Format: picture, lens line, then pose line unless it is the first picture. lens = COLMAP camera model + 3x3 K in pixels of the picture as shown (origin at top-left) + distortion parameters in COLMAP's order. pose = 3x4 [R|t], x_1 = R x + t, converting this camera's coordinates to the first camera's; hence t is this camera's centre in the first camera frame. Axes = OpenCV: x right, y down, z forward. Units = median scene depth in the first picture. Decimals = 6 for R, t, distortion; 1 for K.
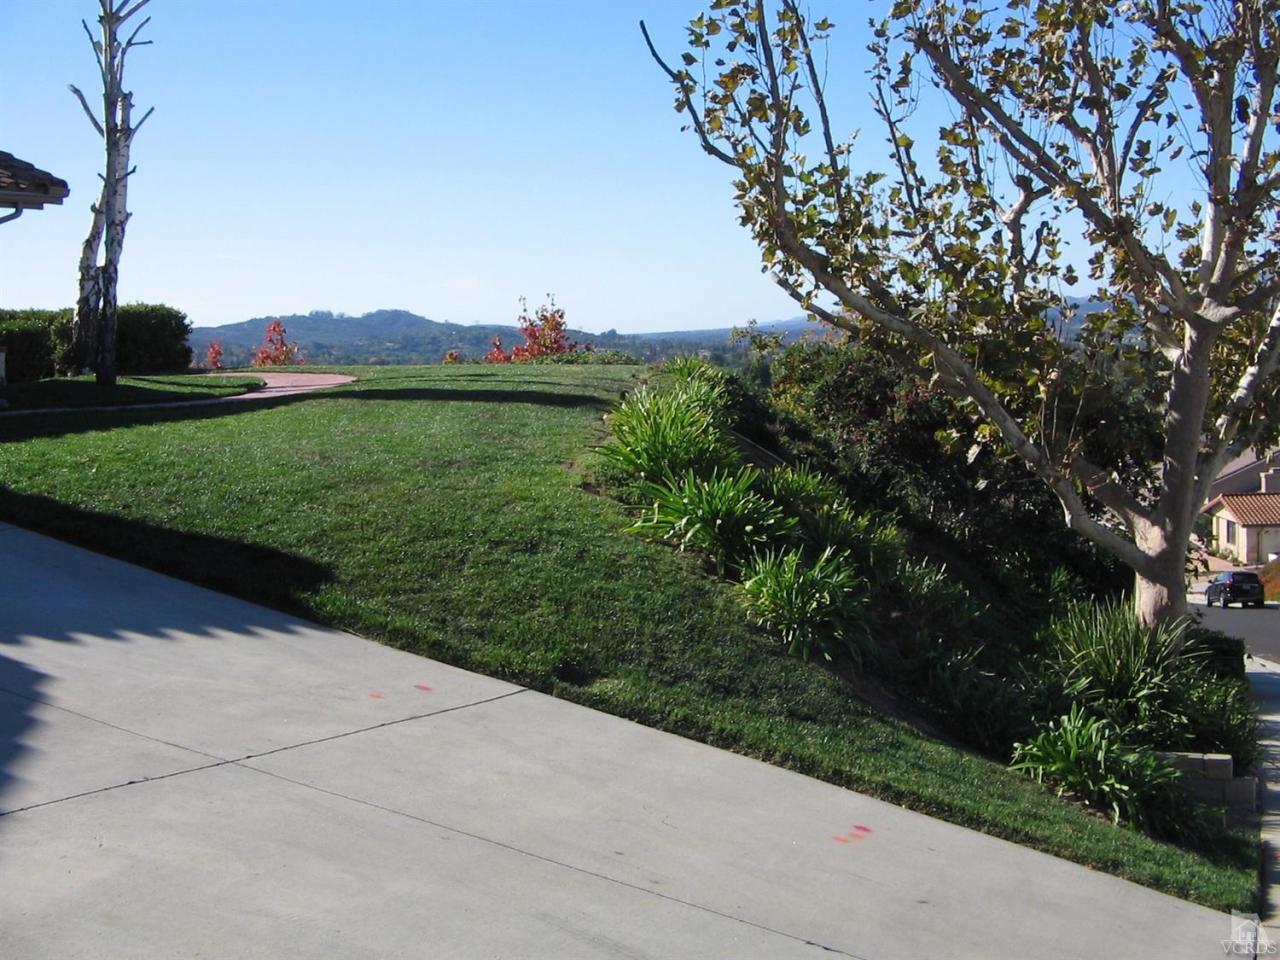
lens RADIAL K [[1668.8, 0, 640.0], [0, 1668.8, 480.0], [0, 0, 1]] dist [-0.147396, -0.008178]
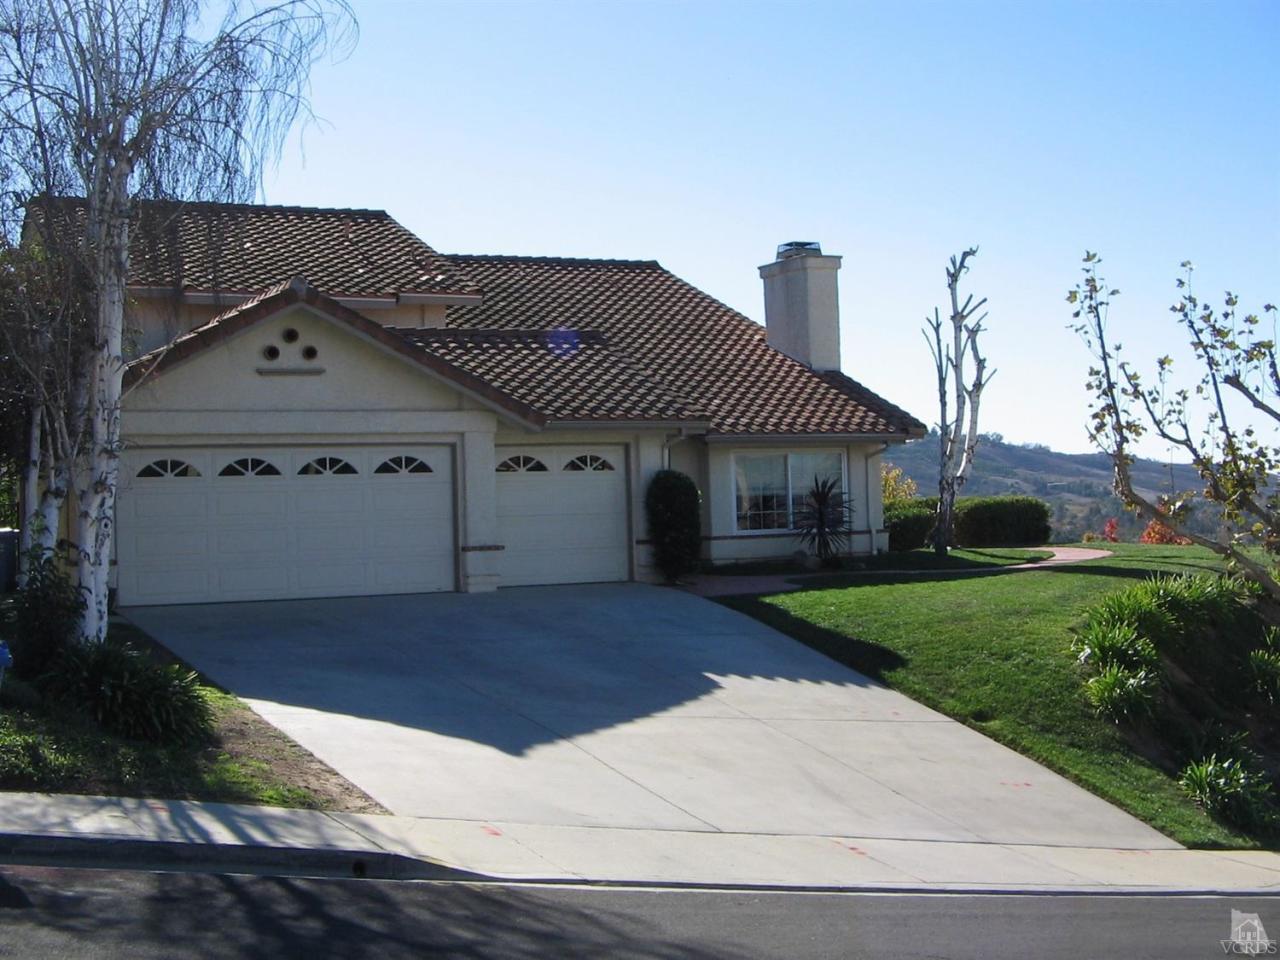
lens RADIAL K [[1668.8, 0, 640.0], [0, 1668.8, 480.0], [0, 0, 1]] dist [-0.147396, -0.008178]
pose [[0.782403, 0.001712, -0.622770, 0.826208], [-0.055840, 0.996161, -0.067415, -0.011614], [0.620263, 0.087521, 0.779496, -0.797634]]
